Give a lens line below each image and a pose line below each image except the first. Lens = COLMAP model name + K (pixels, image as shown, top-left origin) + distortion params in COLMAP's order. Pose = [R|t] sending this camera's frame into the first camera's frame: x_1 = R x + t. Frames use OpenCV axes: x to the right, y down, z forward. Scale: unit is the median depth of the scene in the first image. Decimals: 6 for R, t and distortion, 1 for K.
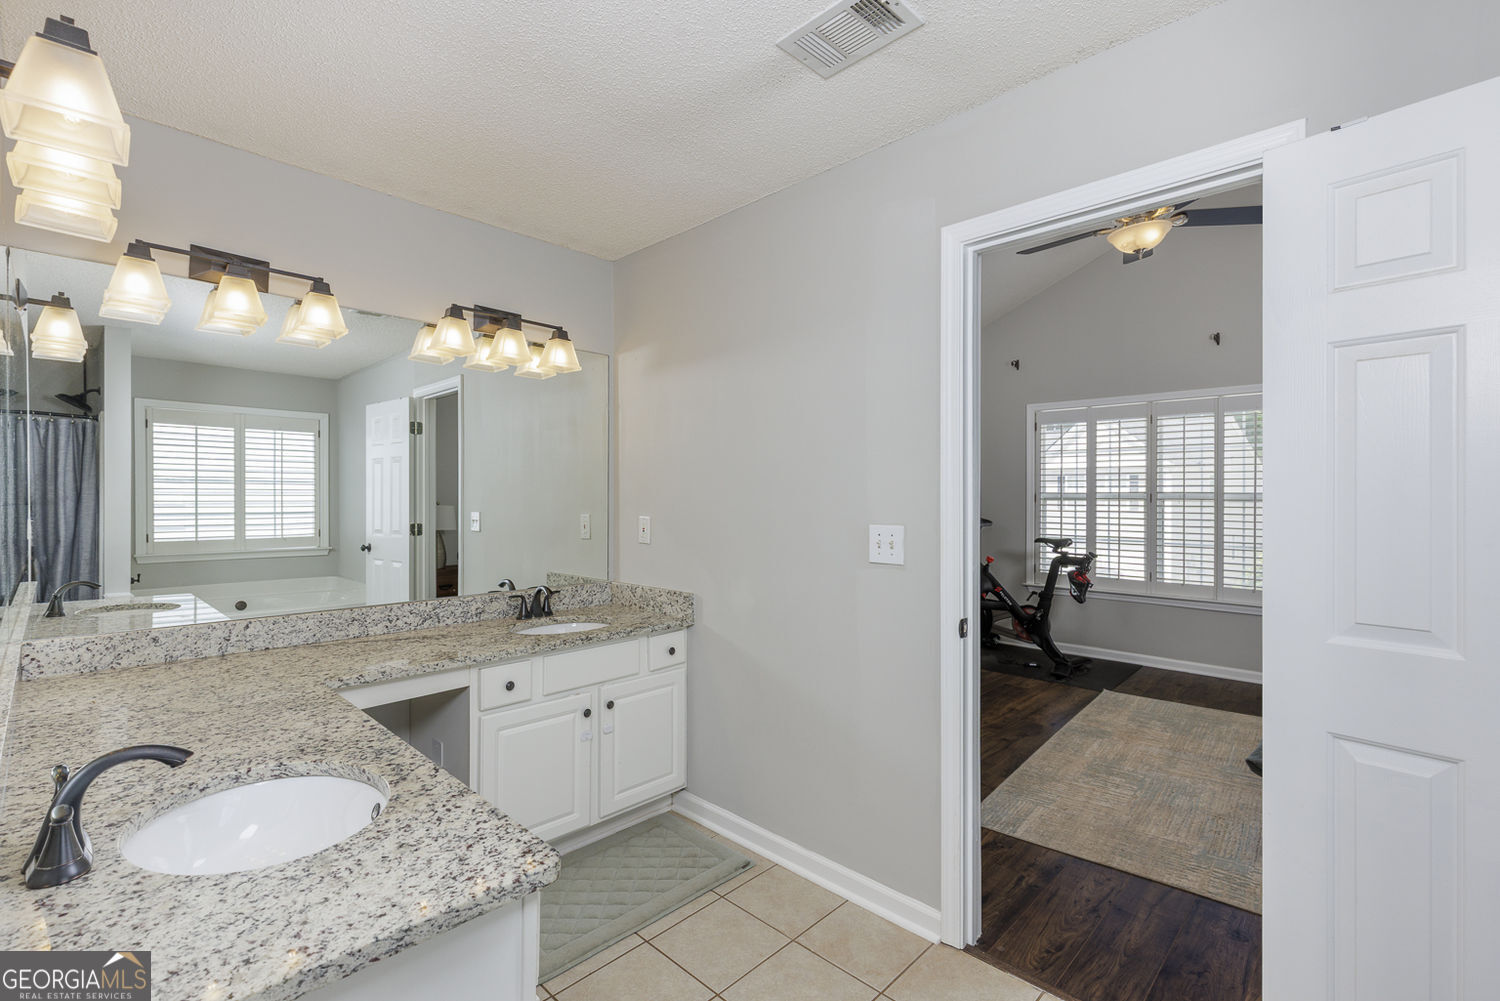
lens RADIAL K [[672.4, 0, 745.8], [0, 672.4, 491.1], [0, 0, 1]] dist [0.003464, -0.000273]
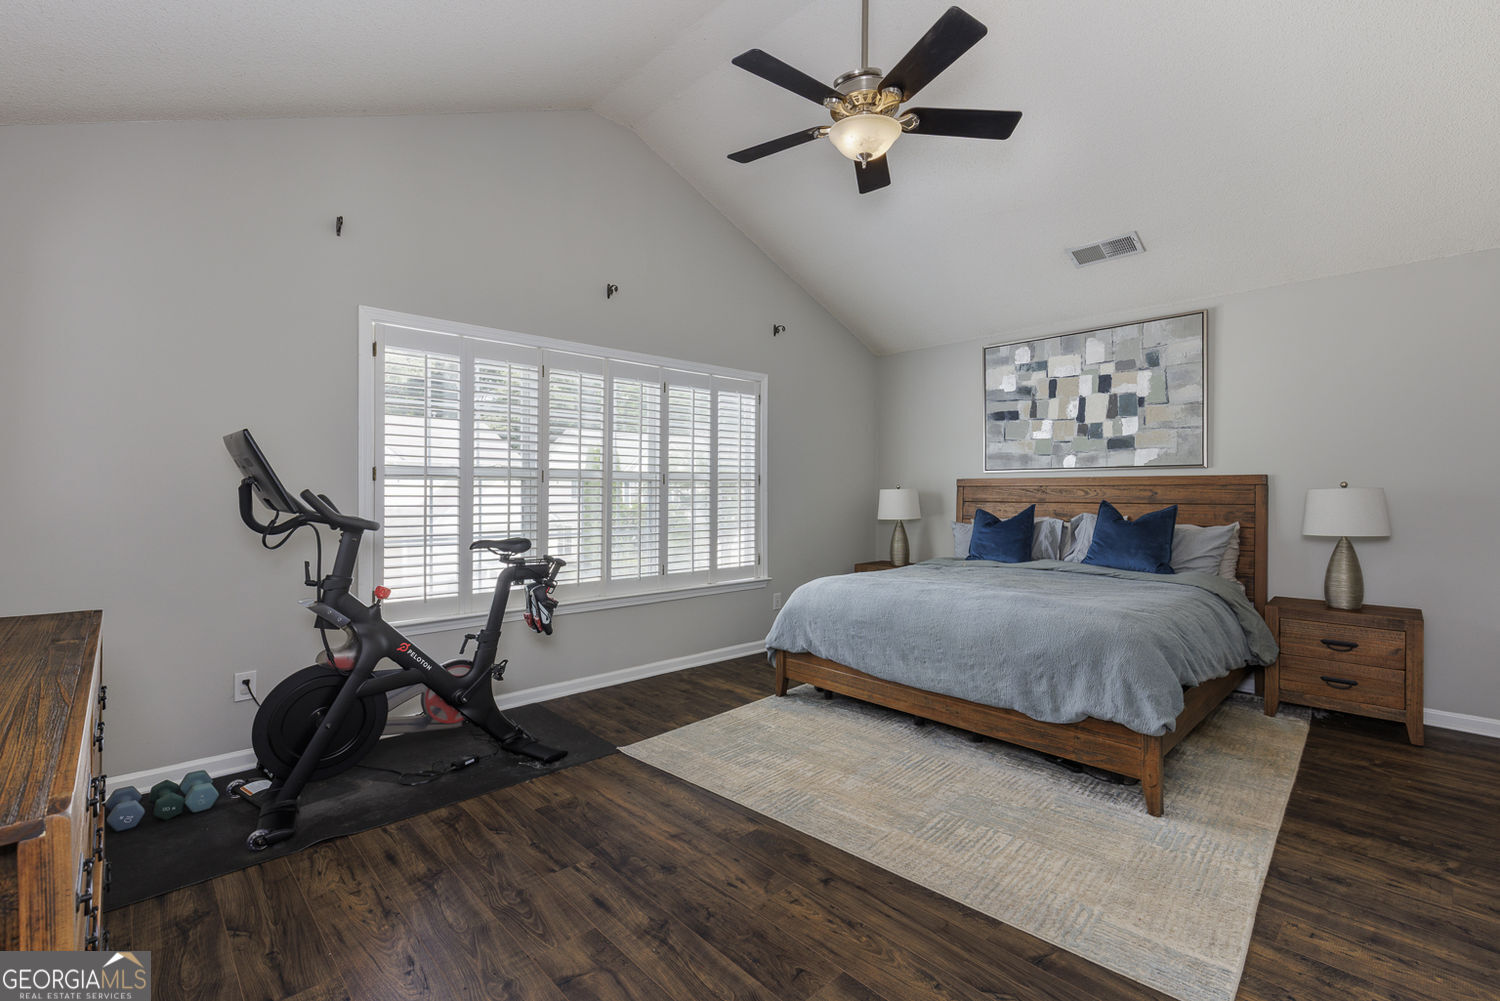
lens RADIAL K [[672.4, 0, 745.8], [0, 672.4, 491.1], [0, 0, 1]] dist [0.003464, -0.000273]
pose [[0.041485, 0.000438, 0.999139, -0.199393], [-0.007968, 0.999968, -0.000107, 0.035702], [-0.999107, -0.007957, 0.041488, 1.064967]]
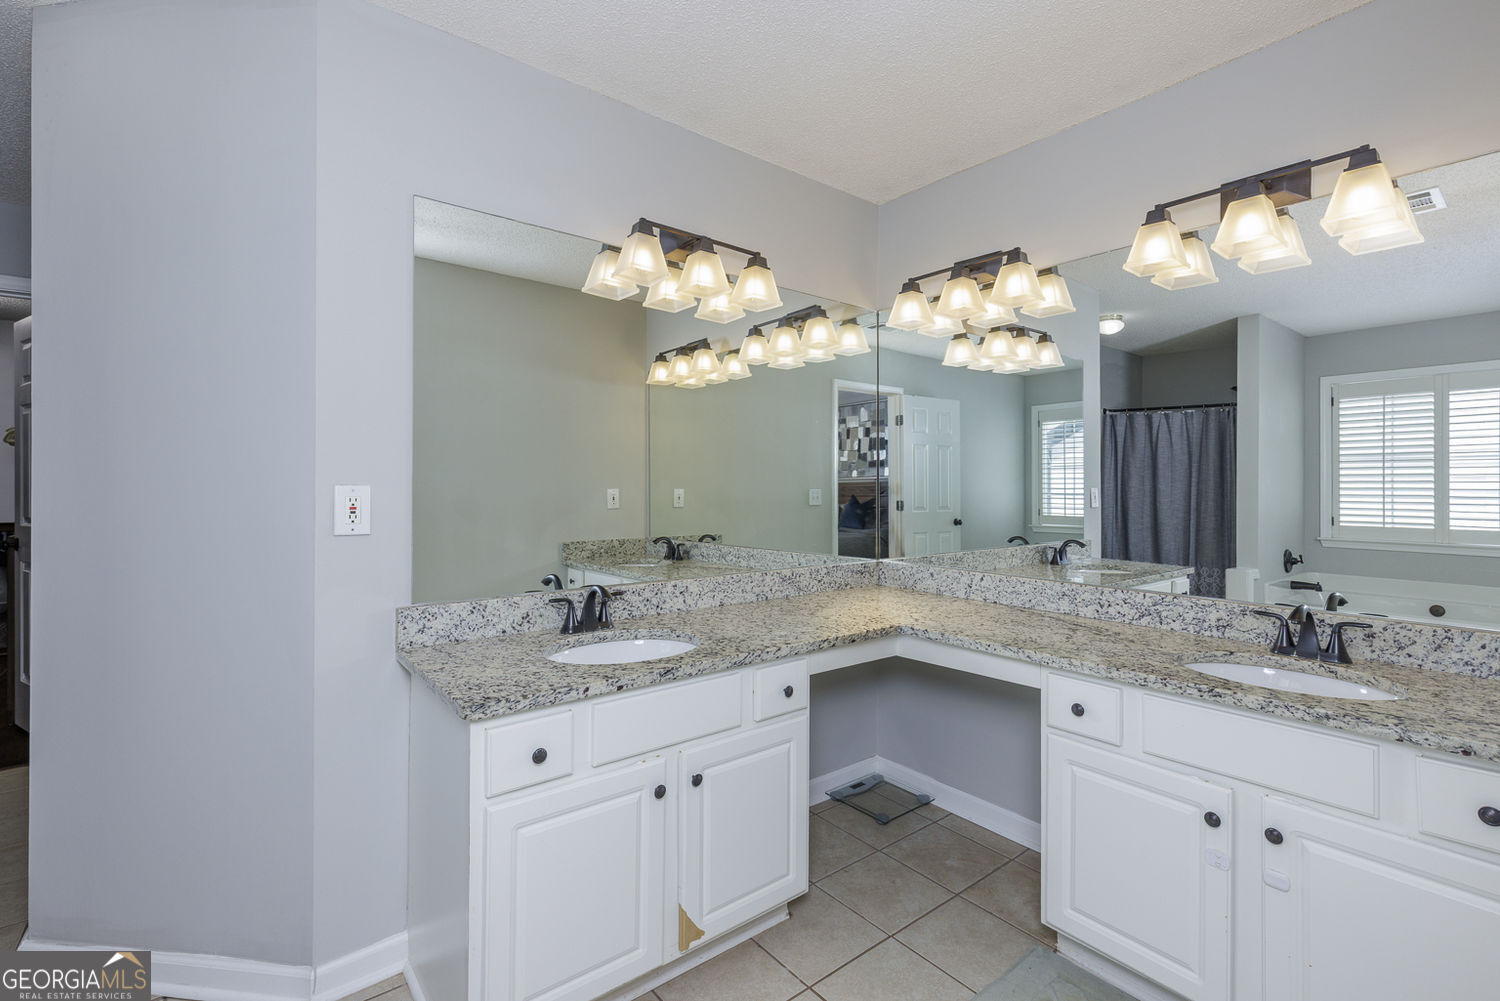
lens RADIAL K [[698.5, 0, 750.0], [0, 698.5, 500.5], [0, 0, 1]] dist [-0.025408, -0.000126]
pose [[-0.130817, 0.021629, -0.991171, 0.274383], [0.000893, 0.999764, 0.021698, 0.029027], [0.991406, 0.001953, -0.130805, 0.472357]]
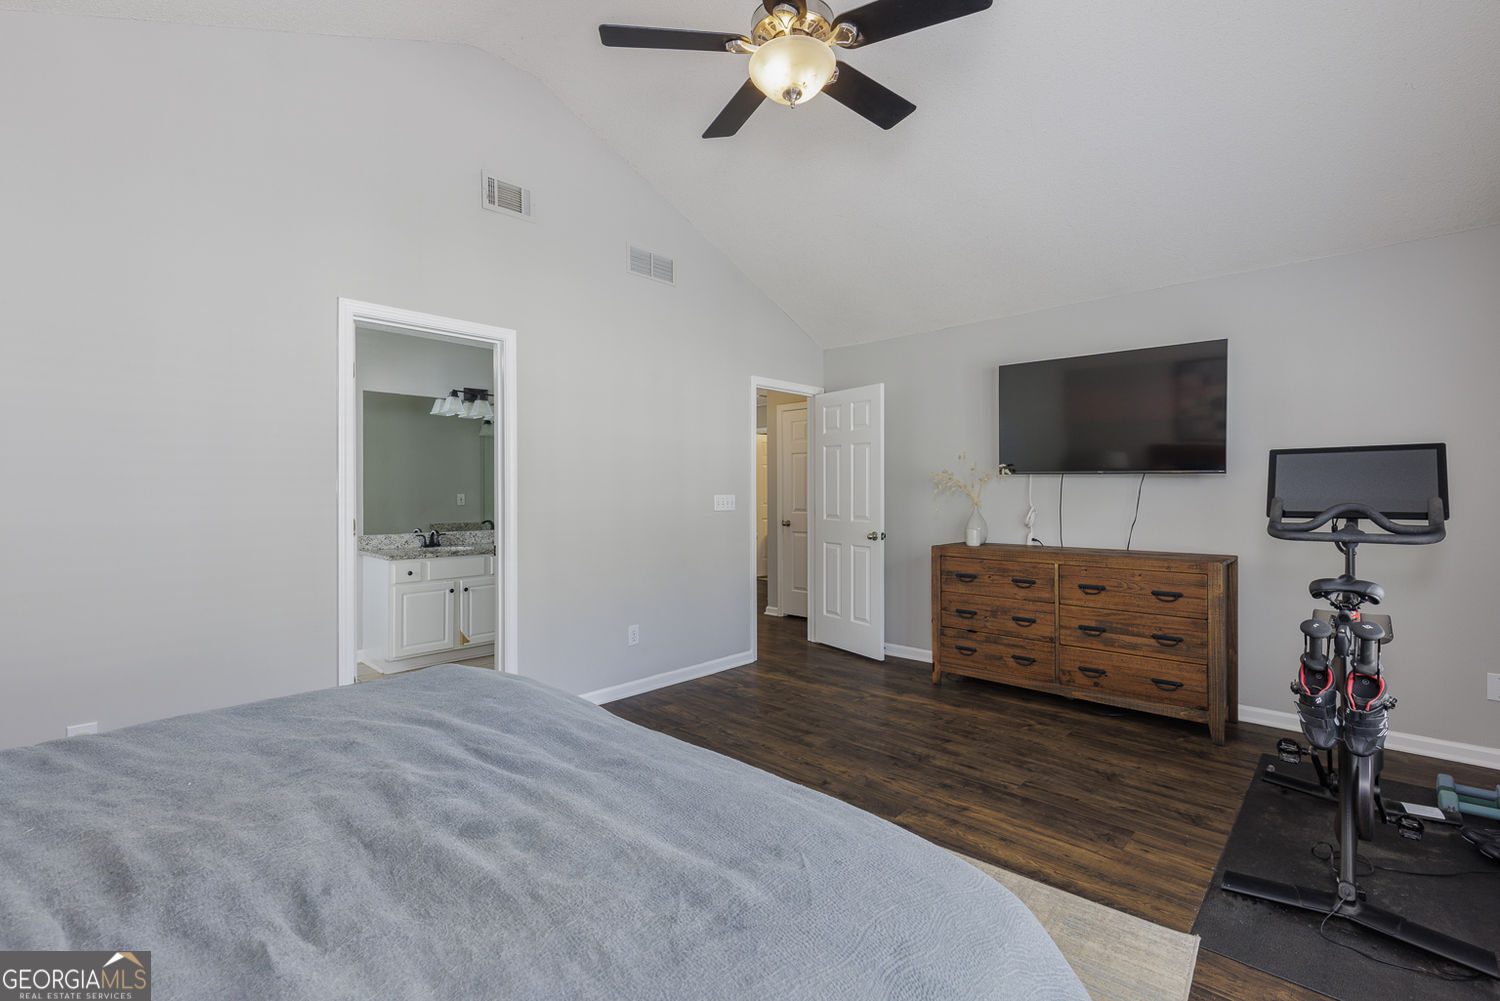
lens RADIAL K [[670.2, 0, 749.9], [0, 670.2, 495.5], [0, 0, 1]] dist [0.001277, -0.000299]
pose [[0.028139, 0.010592, -0.999548, 1.181177], [0.007102, 0.999917, 0.010796, 0.023354], [0.999579, -0.007402, 0.028062, 0.907336]]
